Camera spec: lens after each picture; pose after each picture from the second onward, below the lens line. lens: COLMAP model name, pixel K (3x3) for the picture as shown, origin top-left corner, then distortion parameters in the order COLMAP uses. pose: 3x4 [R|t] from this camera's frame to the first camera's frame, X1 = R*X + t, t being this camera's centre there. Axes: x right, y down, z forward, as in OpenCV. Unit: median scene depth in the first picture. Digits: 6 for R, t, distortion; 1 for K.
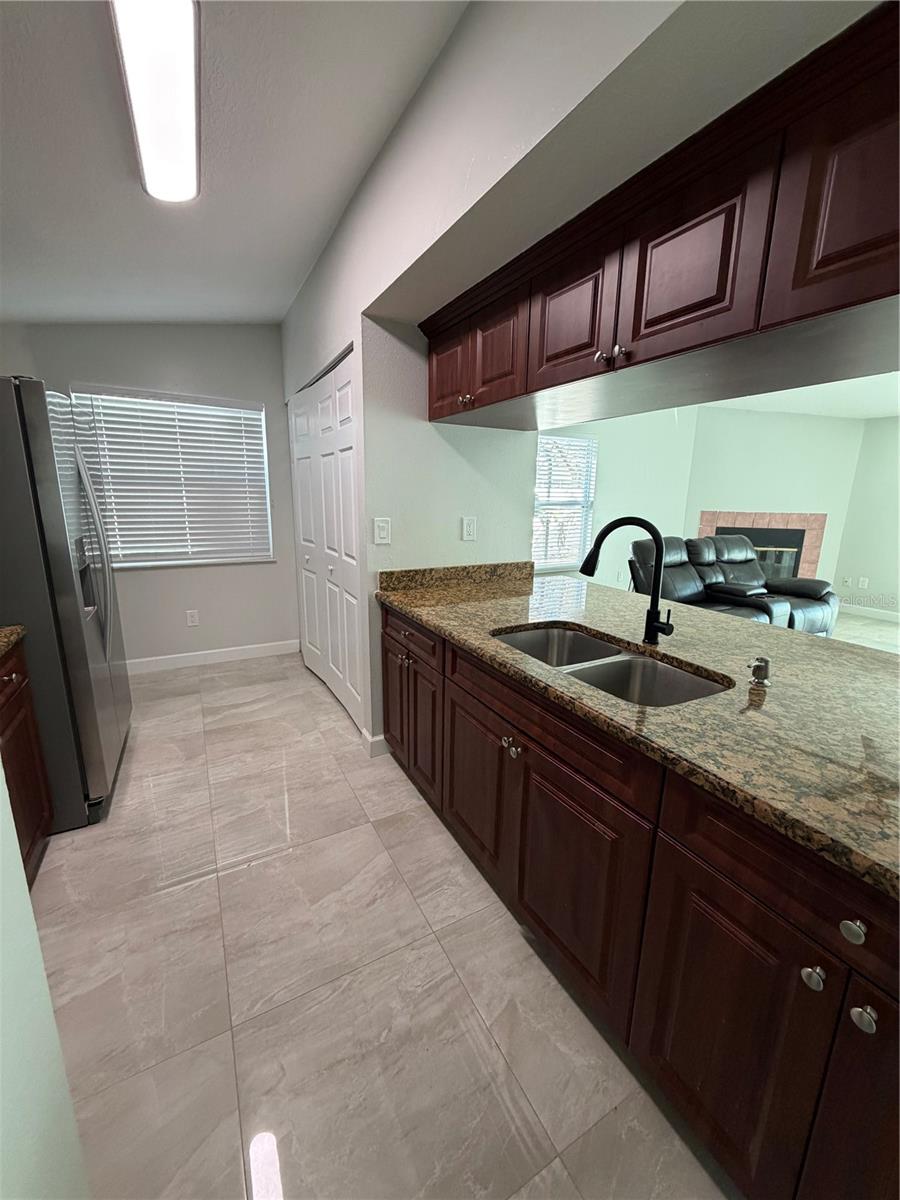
lens RADIAL K [[477.6, 0, 450.1], [0, 477.6, 597.7], [0, 0, 1]] dist [-0.001194, 0.000453]
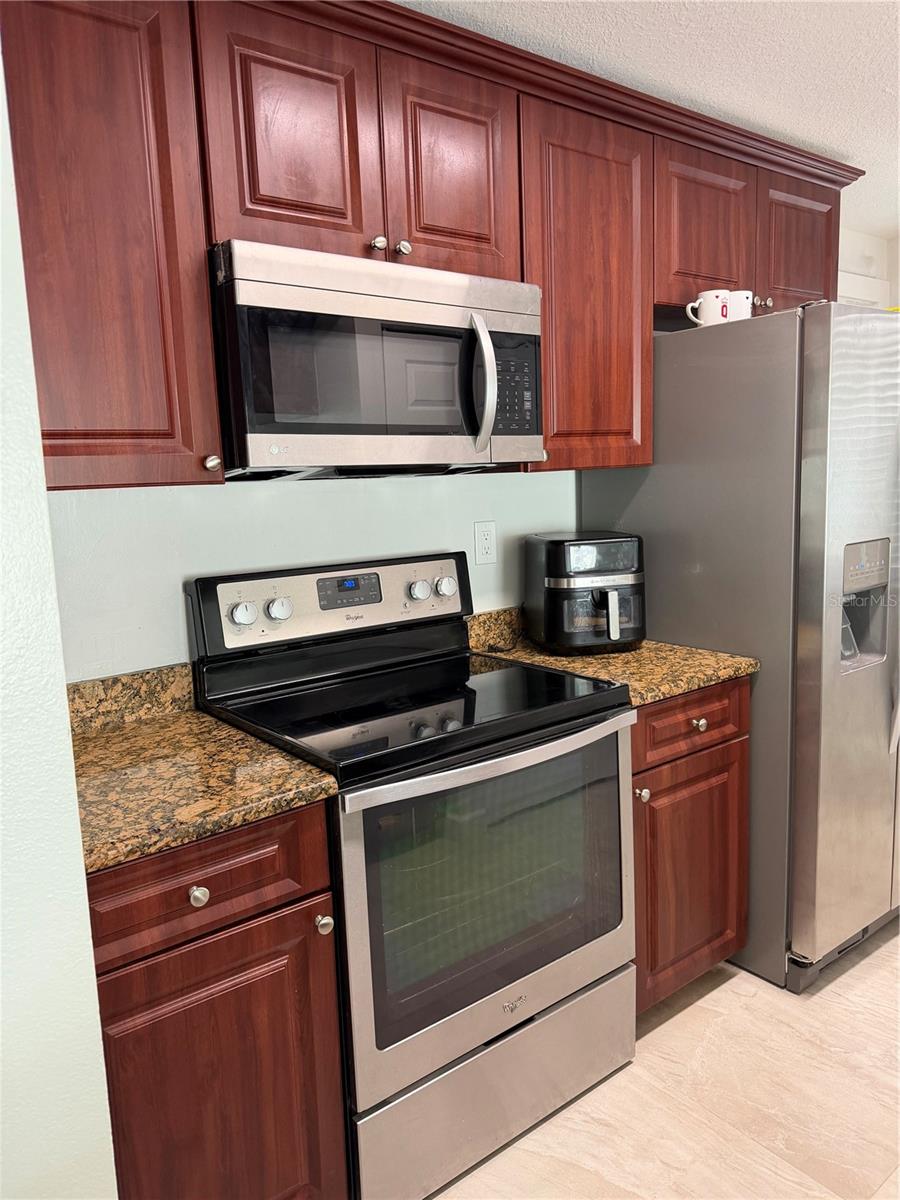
lens RADIAL K [[849.3, 0, 441.9], [0, 849.3, 597.9], [0, 0, 1]] dist [0.064594, -0.083927]
pose [[0.156292, 0.123748, -0.979928, 0.191268], [-0.175591, 0.979798, 0.095726, -0.052114], [0.971978, 0.157106, 0.174863, 0.235037]]
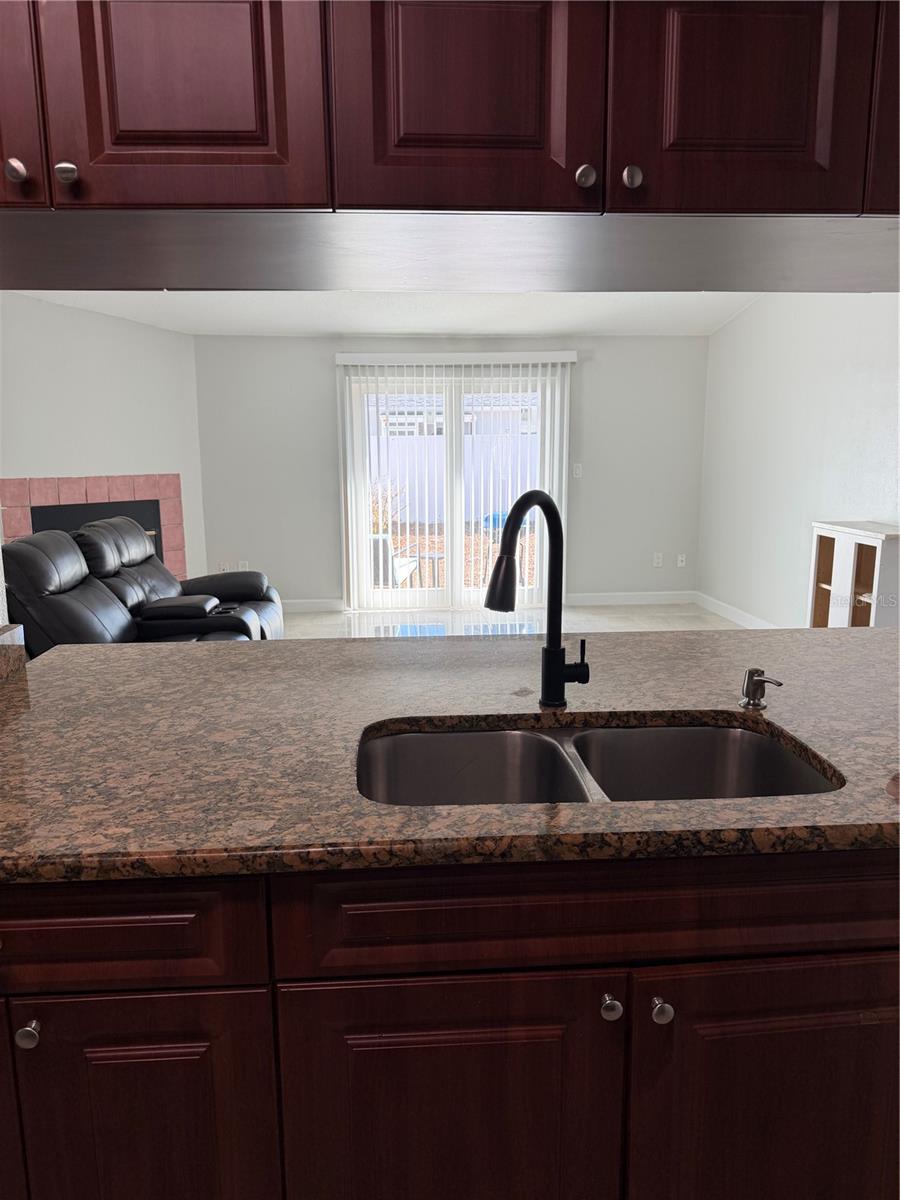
lens RADIAL K [[849.3, 0, 438.4], [0, 849.3, 602.0], [0, 0, 1]] dist [0.064594, -0.083927]
pose [[0.416088, -0.181154, 0.891097, -0.364637], [0.211619, 0.972340, 0.098857, -0.108575], [-0.884358, 0.147440, 0.442914, 0.458617]]
